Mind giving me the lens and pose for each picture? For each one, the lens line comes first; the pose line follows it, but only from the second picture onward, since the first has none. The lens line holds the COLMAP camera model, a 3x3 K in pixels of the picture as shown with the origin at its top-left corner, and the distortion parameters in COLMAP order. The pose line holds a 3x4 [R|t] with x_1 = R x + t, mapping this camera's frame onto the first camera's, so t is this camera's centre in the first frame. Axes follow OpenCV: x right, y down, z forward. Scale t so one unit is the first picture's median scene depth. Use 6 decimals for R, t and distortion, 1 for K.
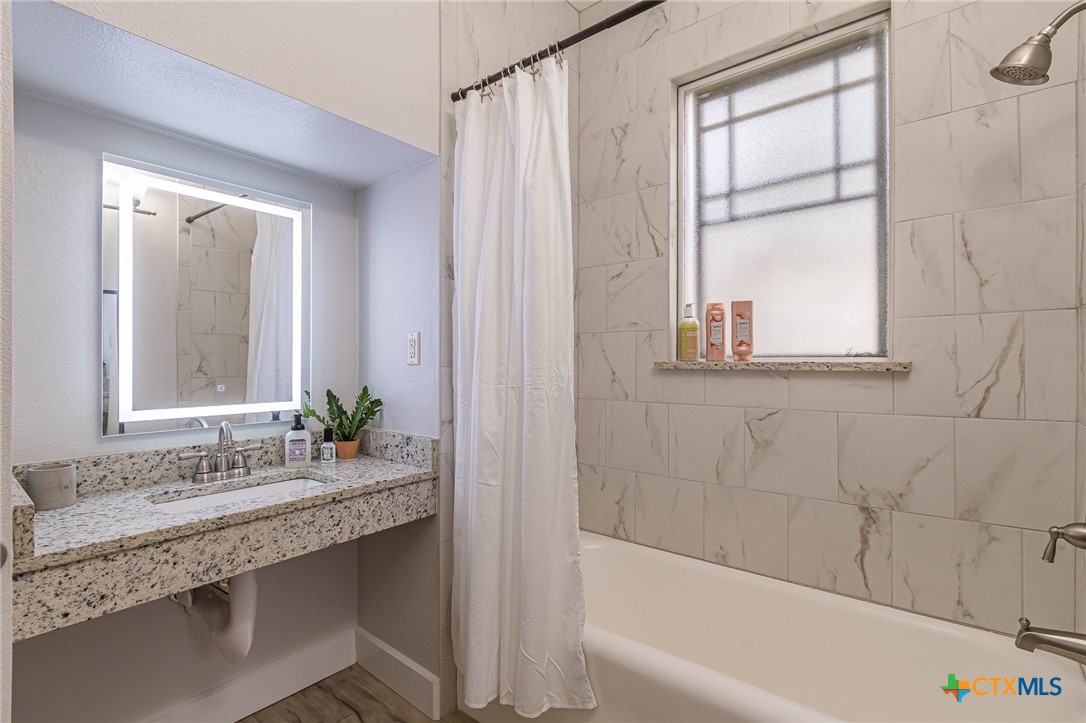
lens RADIAL K [[504.5, 0, 543.0], [0, 504.5, 361.5], [0, 0, 1]] dist [-0.002782, -0.000326]
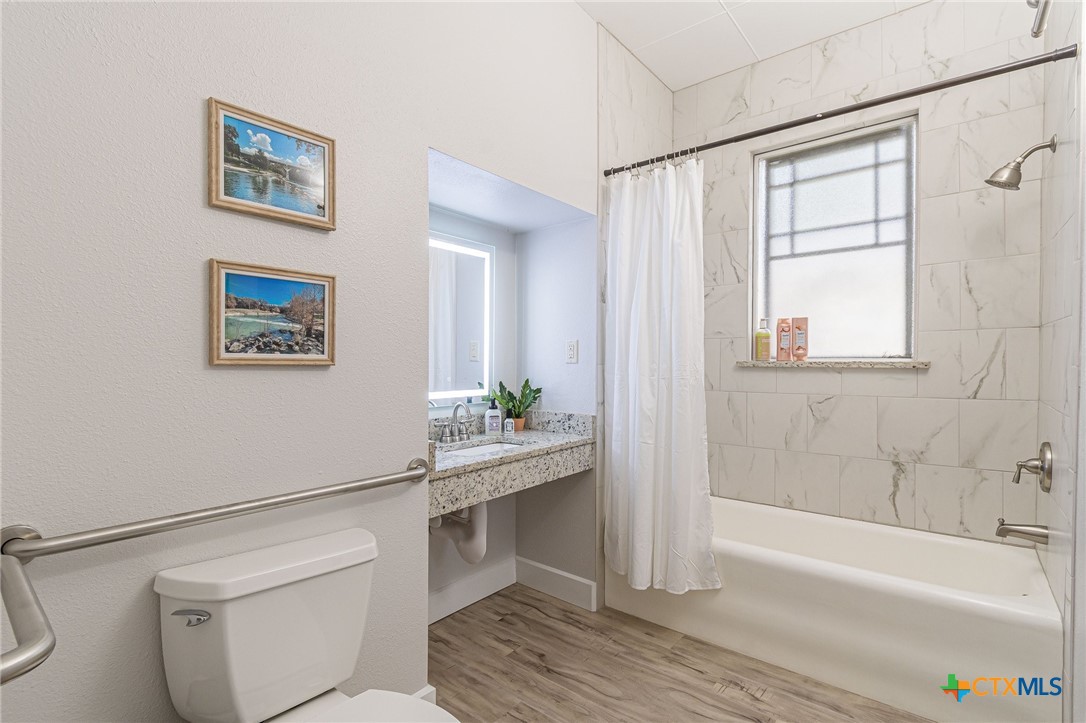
lens RADIAL K [[506.6, 0, 542.6], [0, 506.6, 367.6], [0, 0, 1]] dist [-0.001991, -0.000578]
pose [[0.999996, 0.001508, -0.002549, -0.362941], [-0.001476, 0.999923, 0.012292, 0.001816], [0.002568, -0.012288, 0.999921, -0.439479]]
